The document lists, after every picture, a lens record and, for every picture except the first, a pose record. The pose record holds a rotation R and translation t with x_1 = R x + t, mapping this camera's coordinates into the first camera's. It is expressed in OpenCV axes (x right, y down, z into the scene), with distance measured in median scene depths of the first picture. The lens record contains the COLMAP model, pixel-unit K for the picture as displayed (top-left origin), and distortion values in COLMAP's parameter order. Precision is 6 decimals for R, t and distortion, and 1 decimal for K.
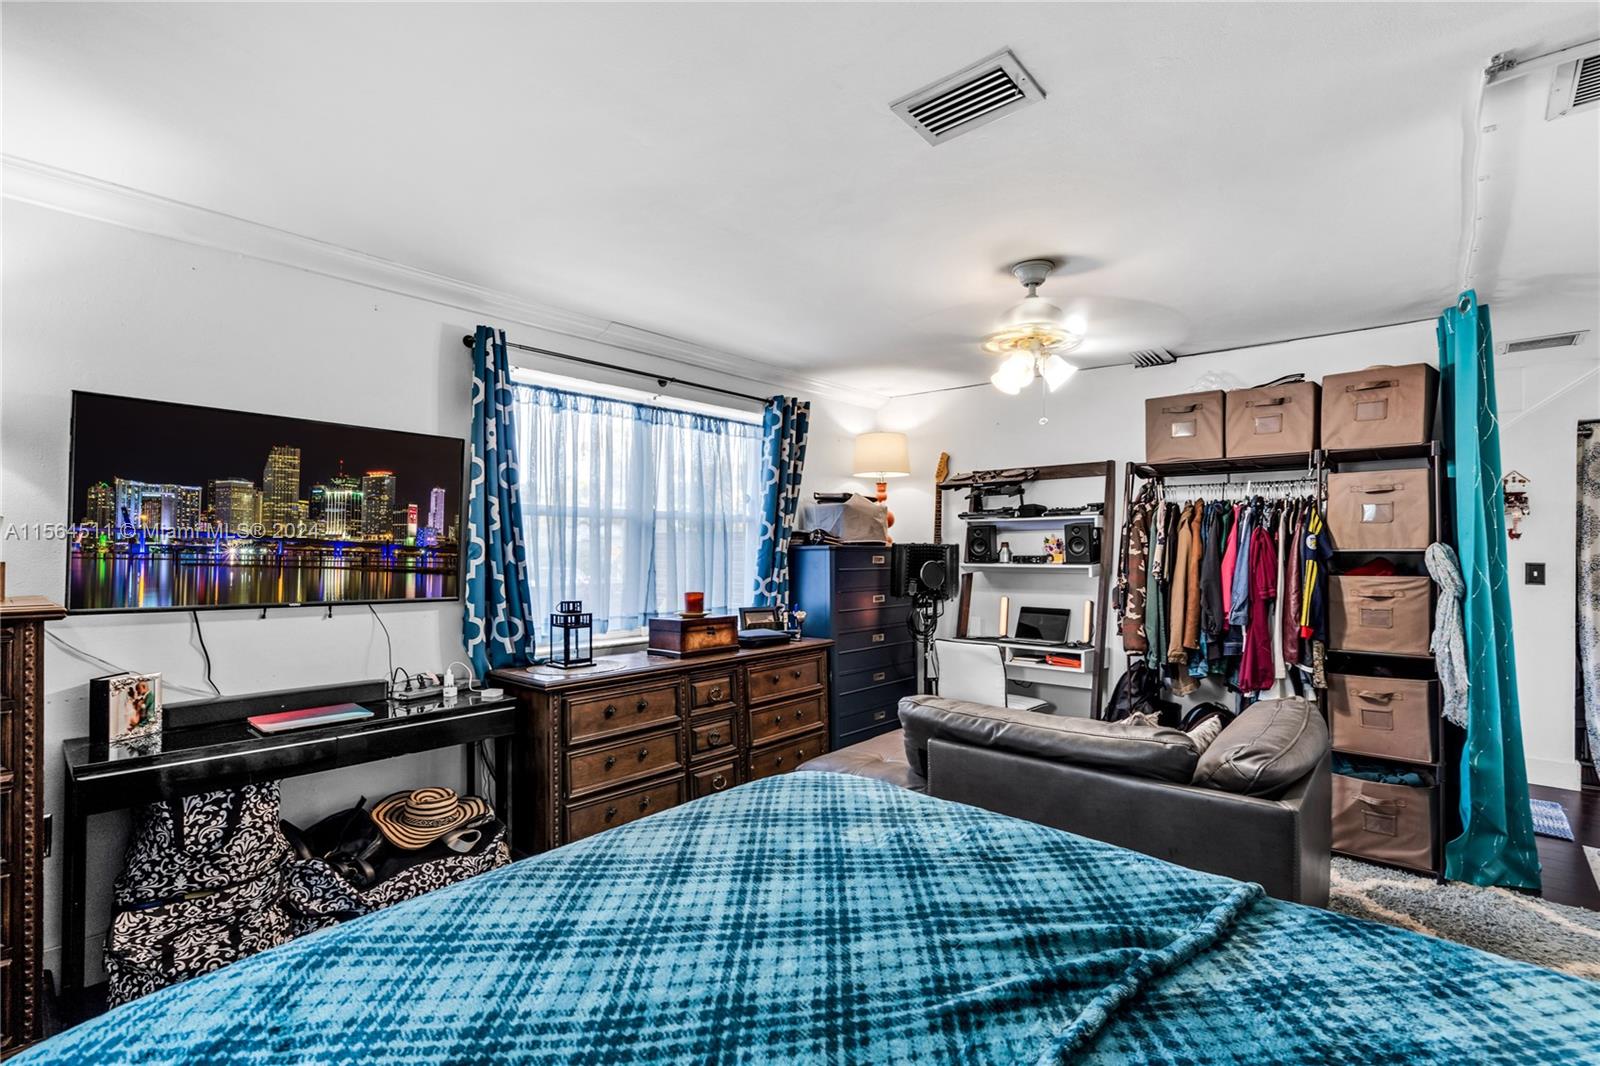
lens RADIAL K [[750.3, 0, 807.2], [0, 750.3, 544.5], [0, 0, 1]] dist [-0.003135, -0.000628]
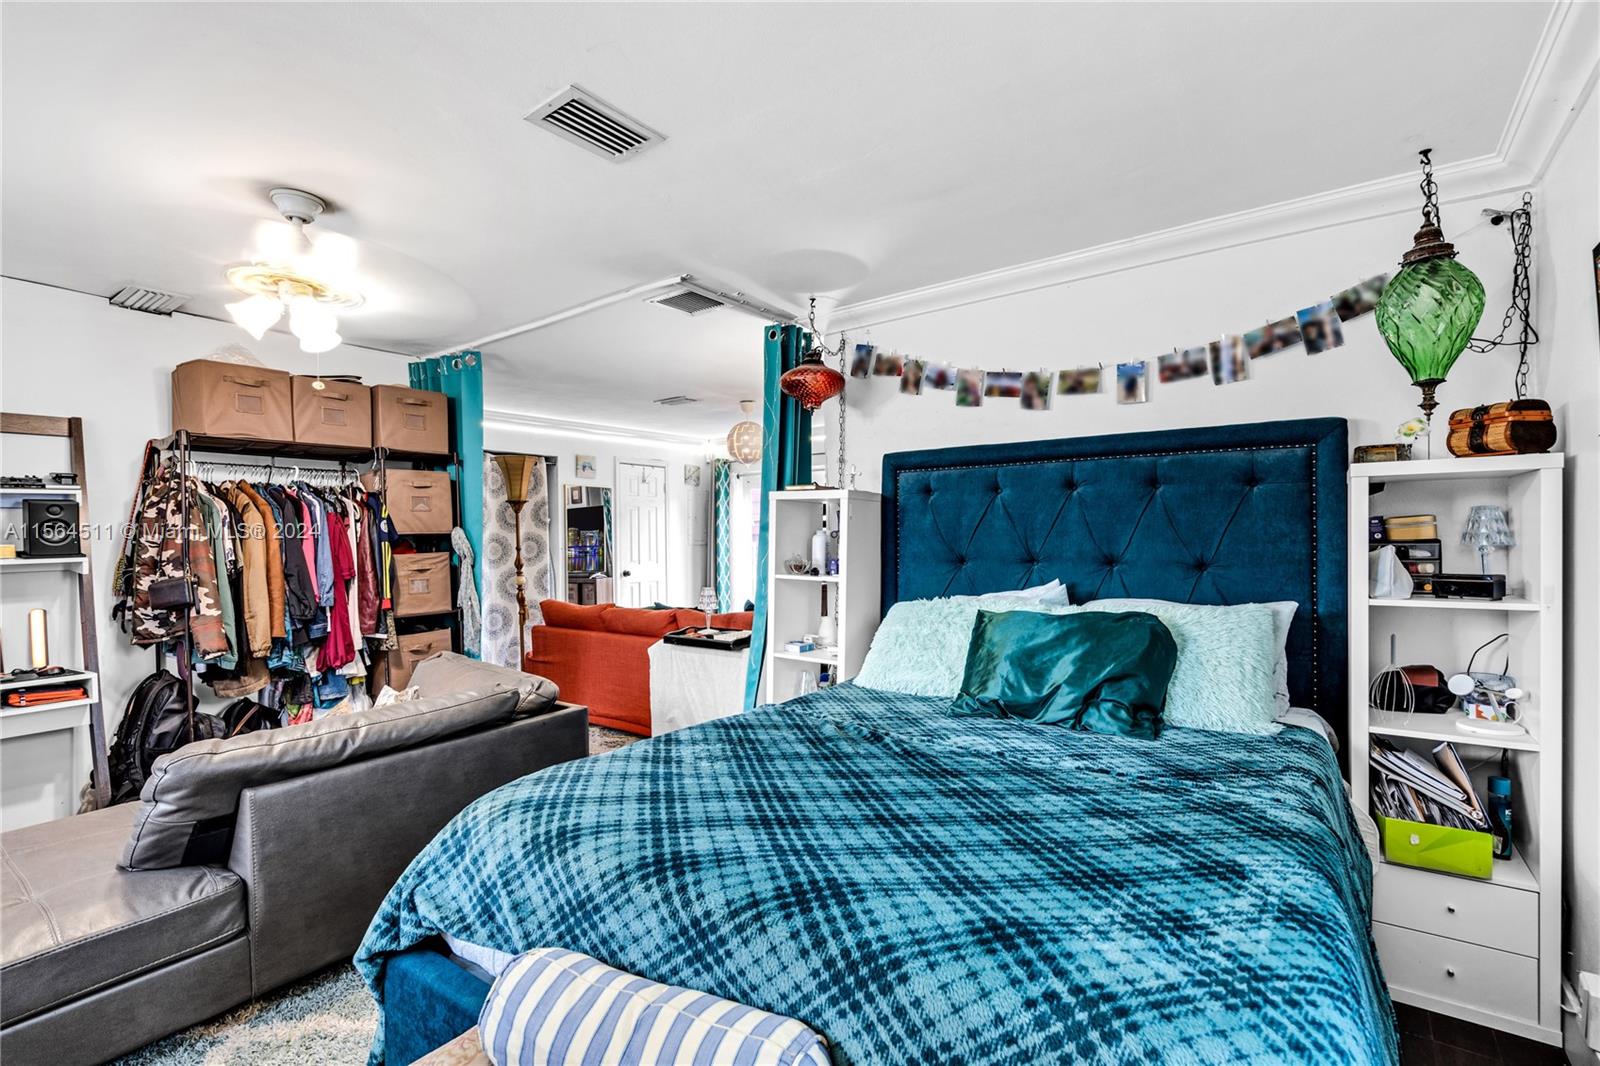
lens RADIAL K [[750.3, 0, 807.2], [0, 750.3, 544.5], [0, 0, 1]] dist [-0.003135, -0.000628]
pose [[-0.132616, -0.014772, 0.991057, -0.634578], [0.011664, 0.999796, 0.016463, 0.014945], [-0.991099, 0.013743, -0.132417, 0.560704]]
